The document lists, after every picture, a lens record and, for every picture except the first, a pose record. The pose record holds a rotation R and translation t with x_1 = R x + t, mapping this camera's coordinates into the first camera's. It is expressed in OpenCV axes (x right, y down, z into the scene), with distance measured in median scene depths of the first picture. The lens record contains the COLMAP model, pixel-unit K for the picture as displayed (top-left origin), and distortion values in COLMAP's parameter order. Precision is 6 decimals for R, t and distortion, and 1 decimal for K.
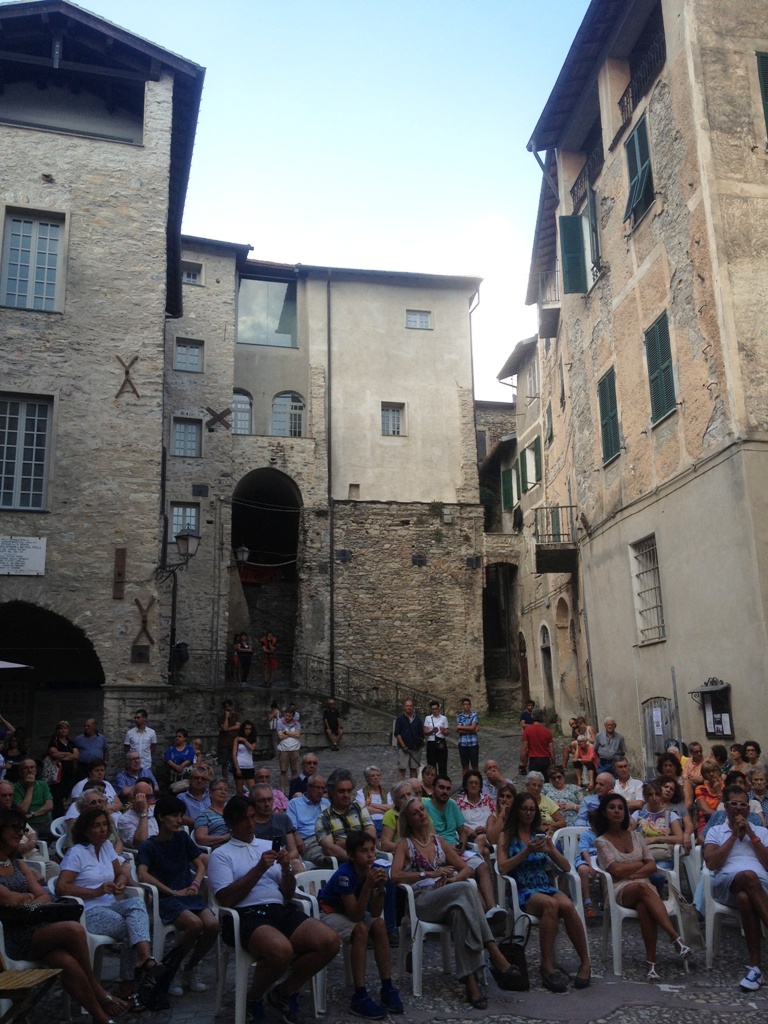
lens RADIAL K [[988.9, 0, 369.4], [0, 988.9, 521.1], [0, 0, 1]] dist [0.019350, 0.000000]
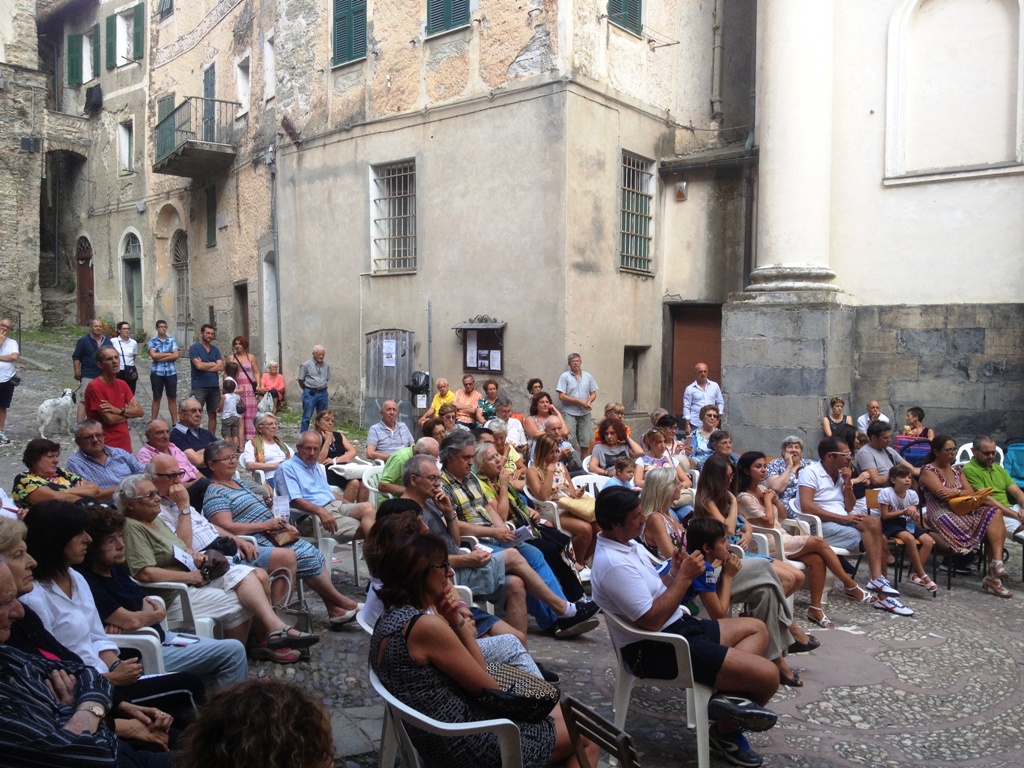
lens RADIAL K [[988.9, 0, 523.9], [0, 988.9, 402.3], [0, 0, 1]] dist [0.019350, 0.000000]
pose [[0.752736, -0.003899, 0.658311, -0.136431], [-0.167707, 0.965855, 0.197482, 0.018226], [-0.636603, -0.259055, 0.726380, 0.106940]]
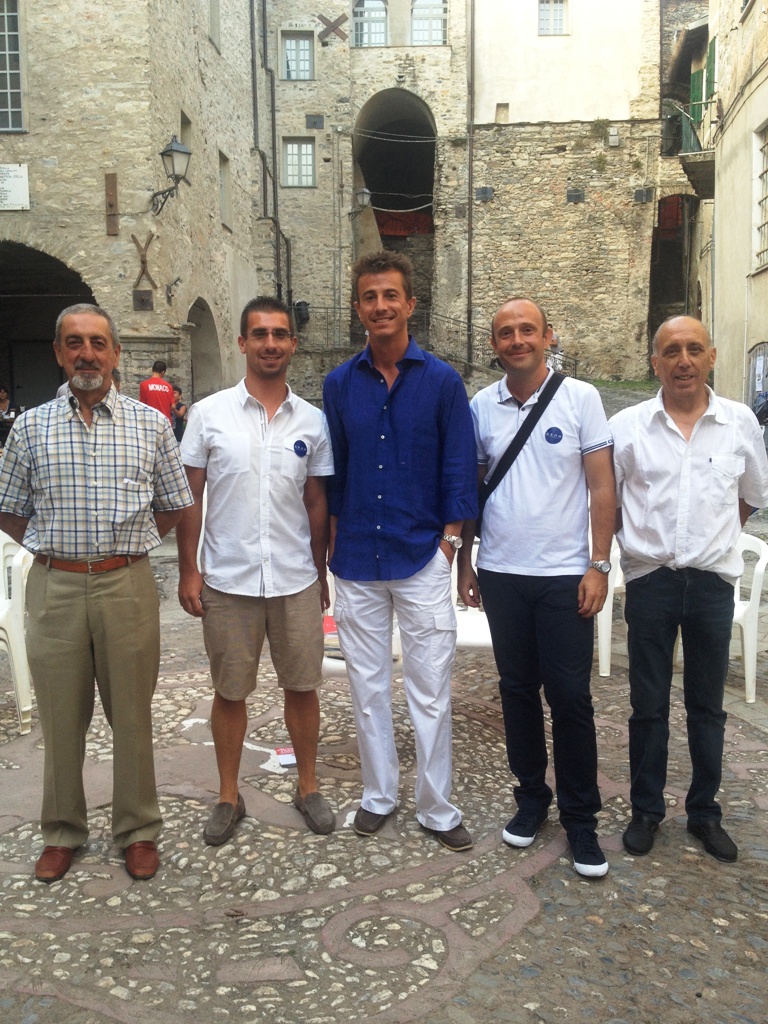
lens RADIAL K [[988.9, 0, 353.2], [0, 988.9, 529.2], [0, 0, 1]] dist [0.019350, 0.000000]
pose [[0.964461, 0.041476, -0.260949, 0.106975], [0.046118, 0.946018, 0.320816, 0.030355], [0.260169, -0.321449, 0.910485, 0.104812]]
